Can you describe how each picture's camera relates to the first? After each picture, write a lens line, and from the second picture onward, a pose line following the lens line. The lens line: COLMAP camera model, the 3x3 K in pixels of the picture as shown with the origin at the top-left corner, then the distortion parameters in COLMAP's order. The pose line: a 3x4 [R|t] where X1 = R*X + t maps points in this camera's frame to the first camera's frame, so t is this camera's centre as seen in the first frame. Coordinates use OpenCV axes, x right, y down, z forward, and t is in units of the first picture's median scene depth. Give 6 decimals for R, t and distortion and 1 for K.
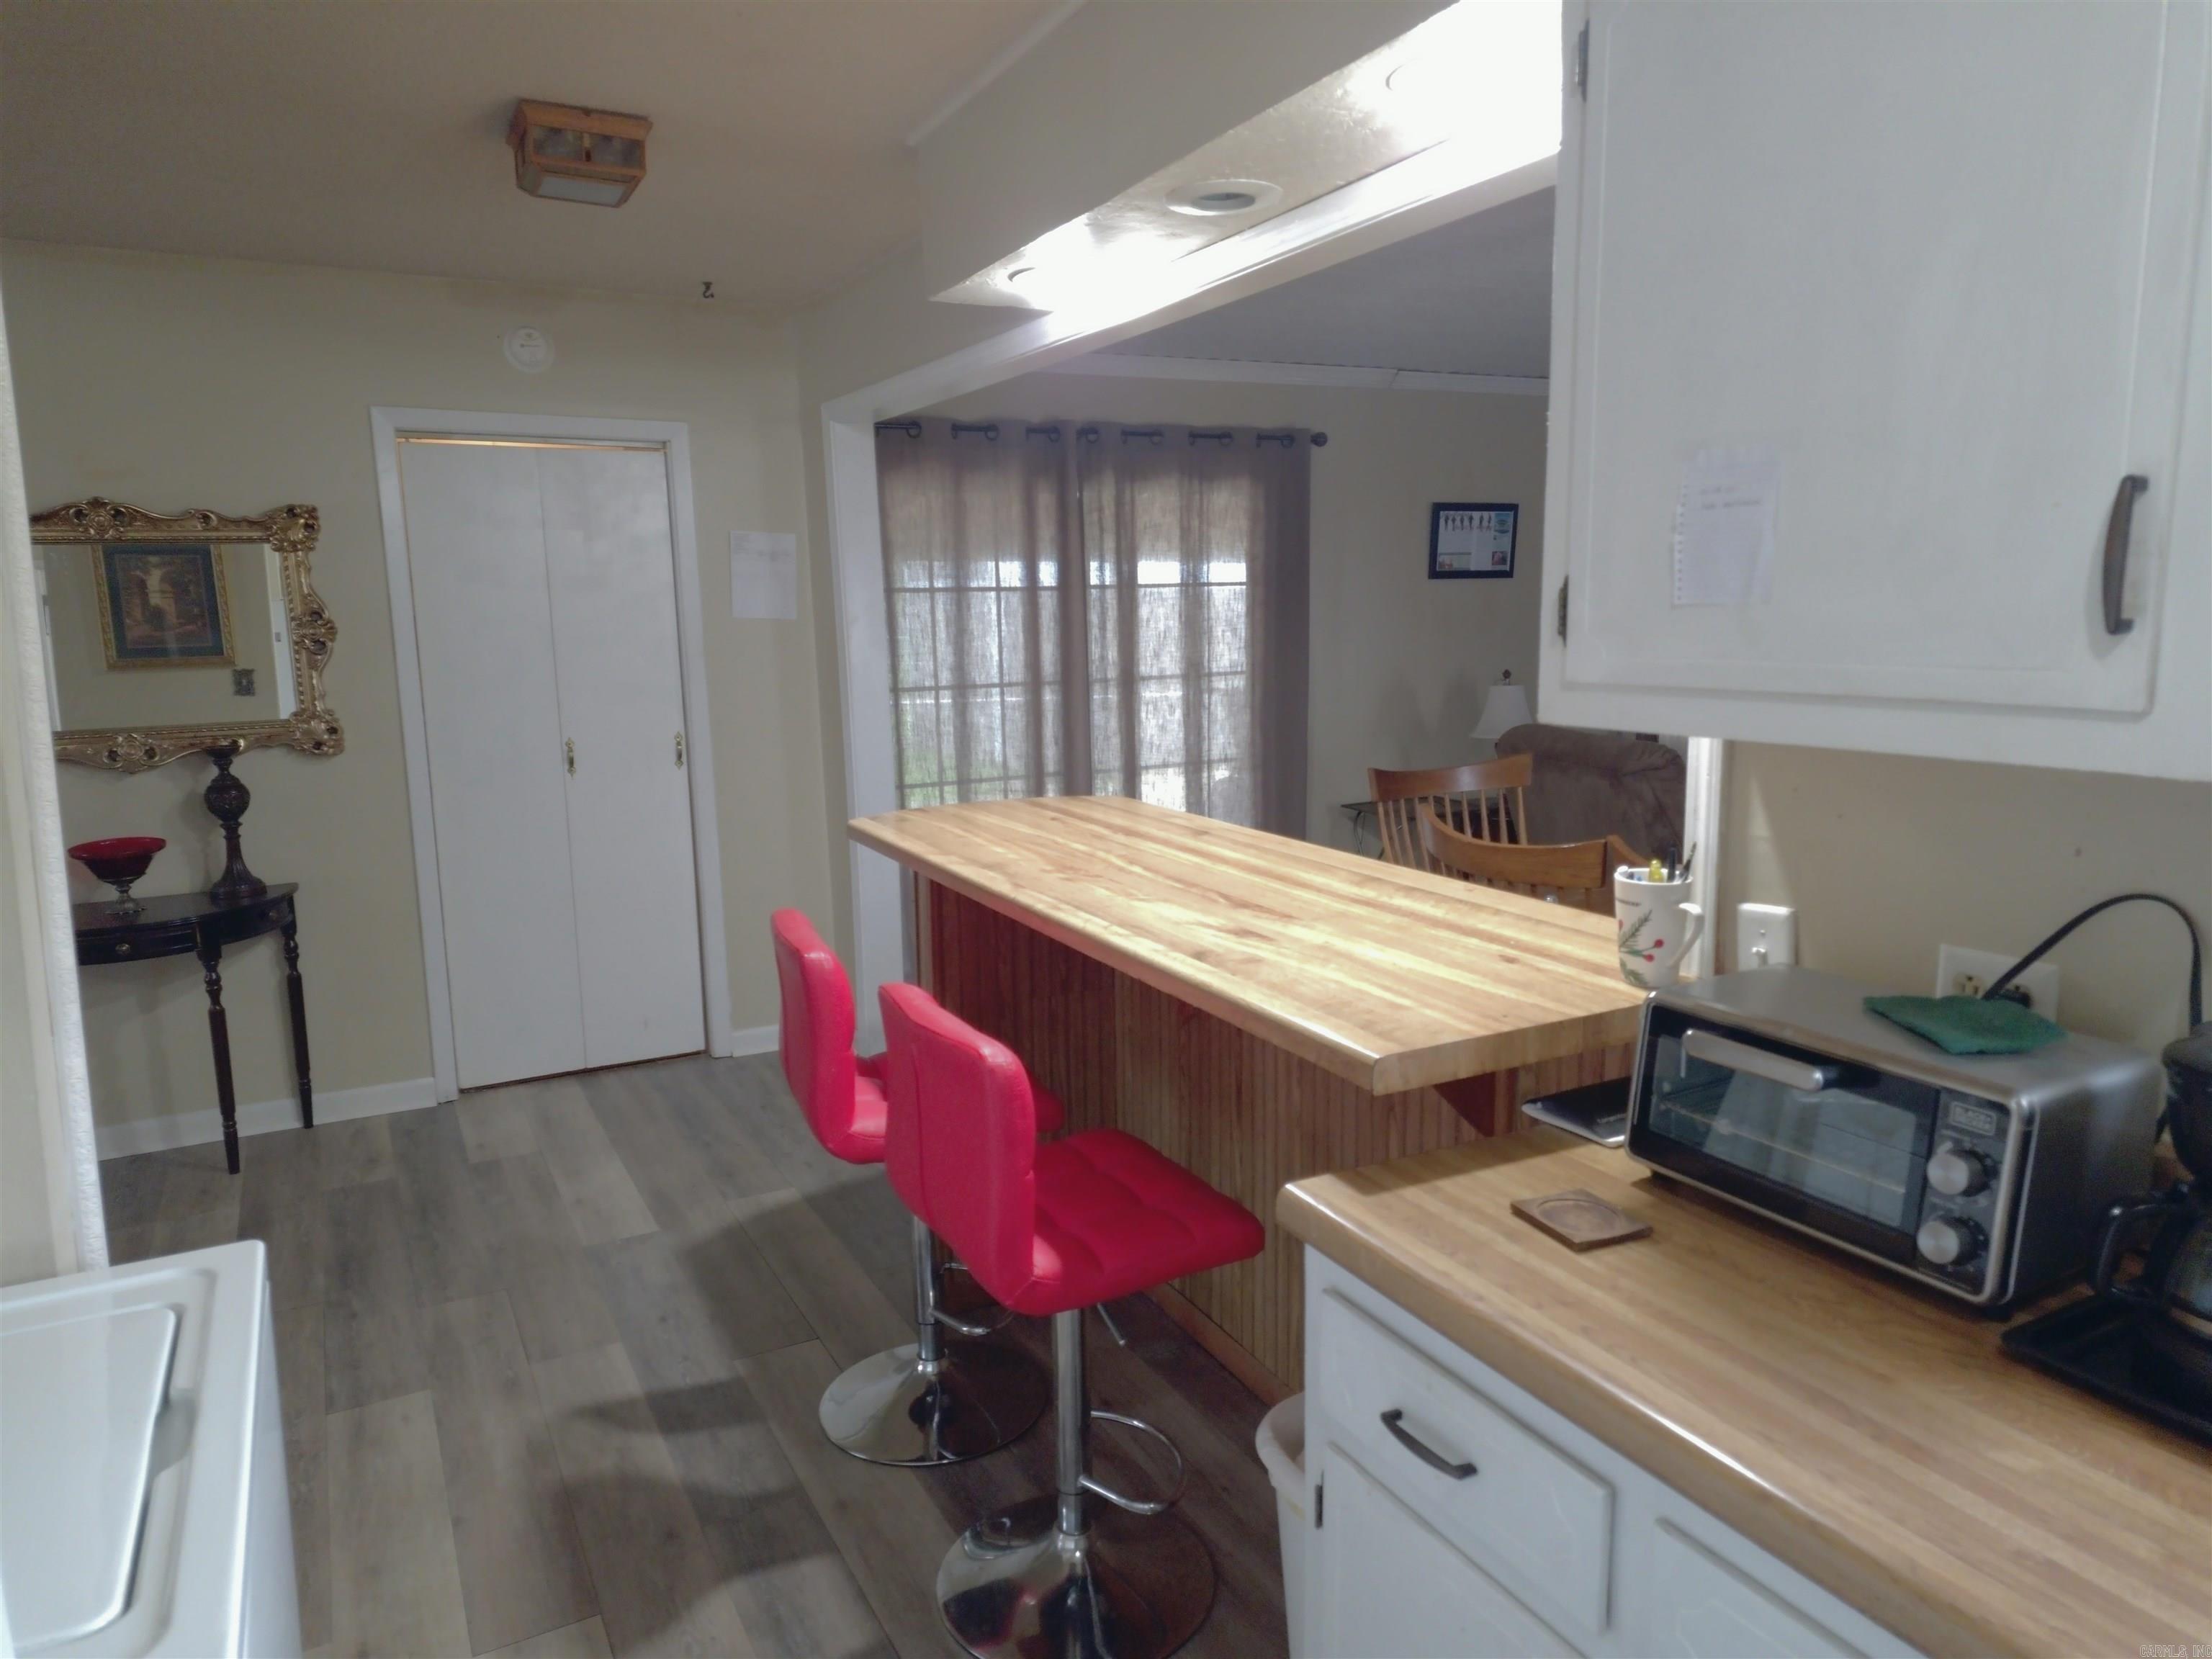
lens RADIAL K [[1477.8, 0, 1109.4], [0, 1477.8, 835.4], [0, 0, 1]] dist [0.066968, 0.016203]
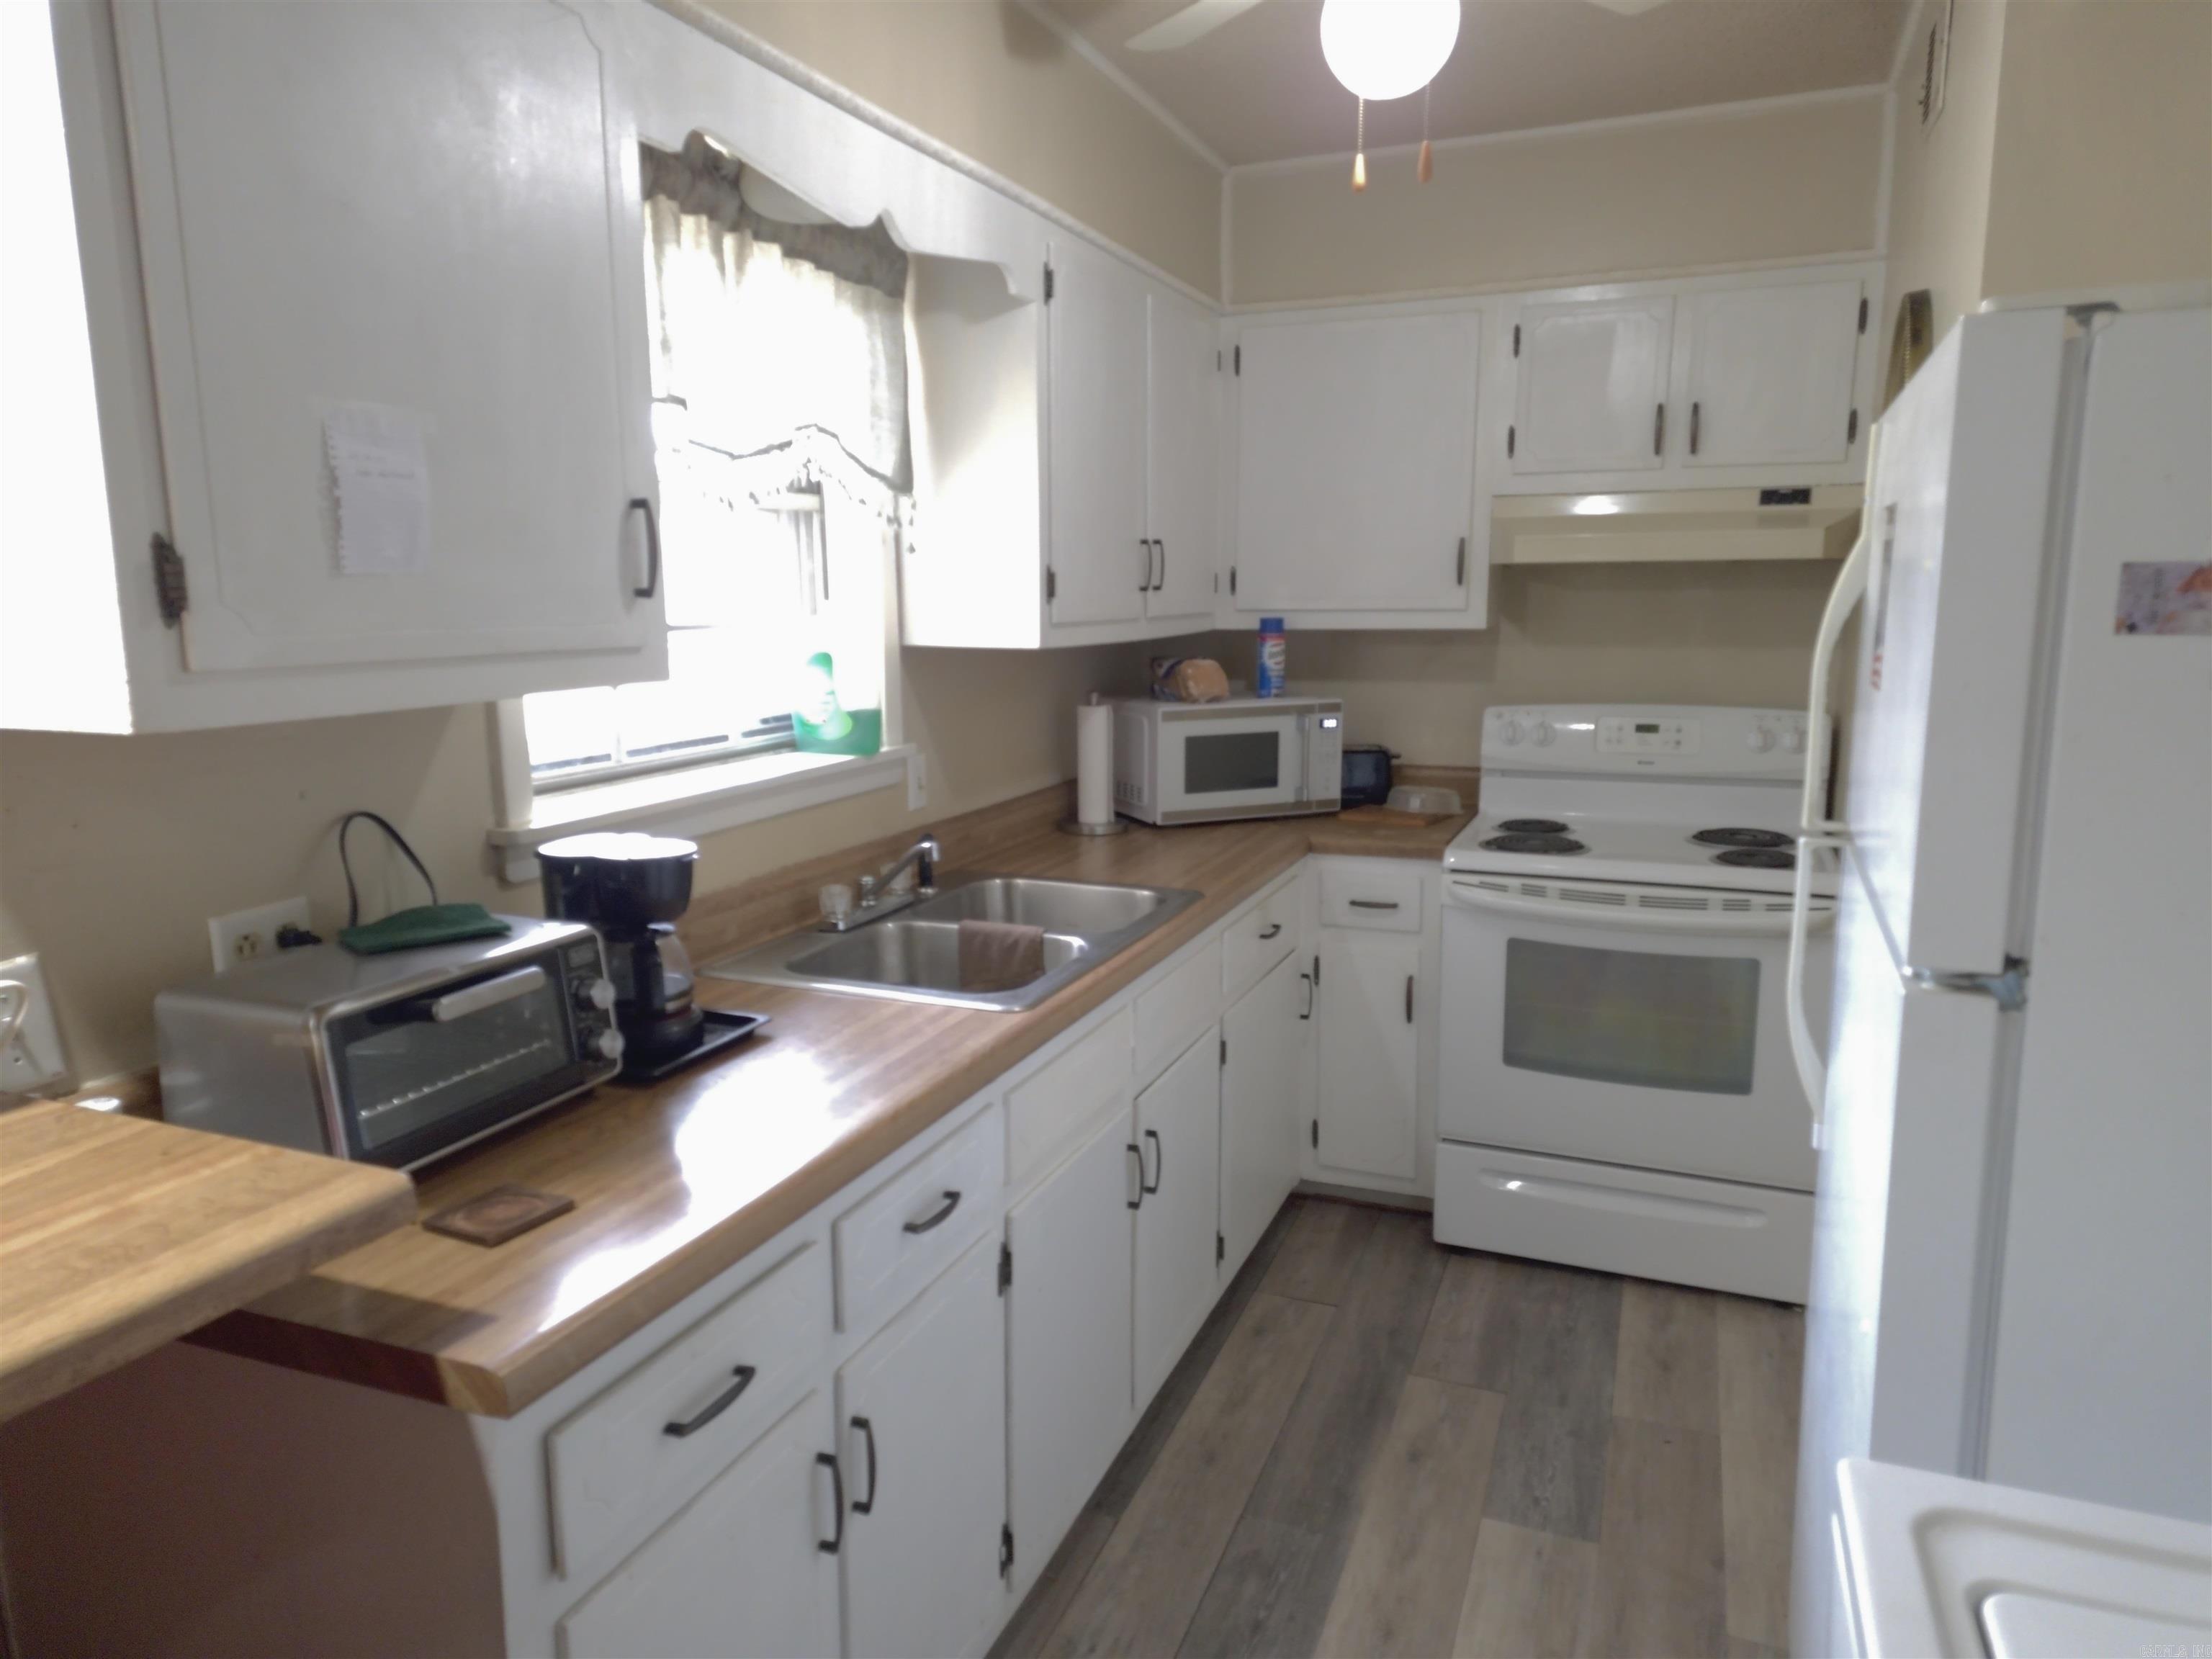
lens RADIAL K [[1477.8, 0, 1105.4], [0, 1477.8, 829.6], [0, 0, 1]] dist [0.066968, 0.016203]
pose [[-0.640723, -0.106865, 0.760298, -0.564155], [0.143626, 0.956101, 0.255424, -0.149441], [-0.754218, 0.272855, -0.597248, 1.071043]]
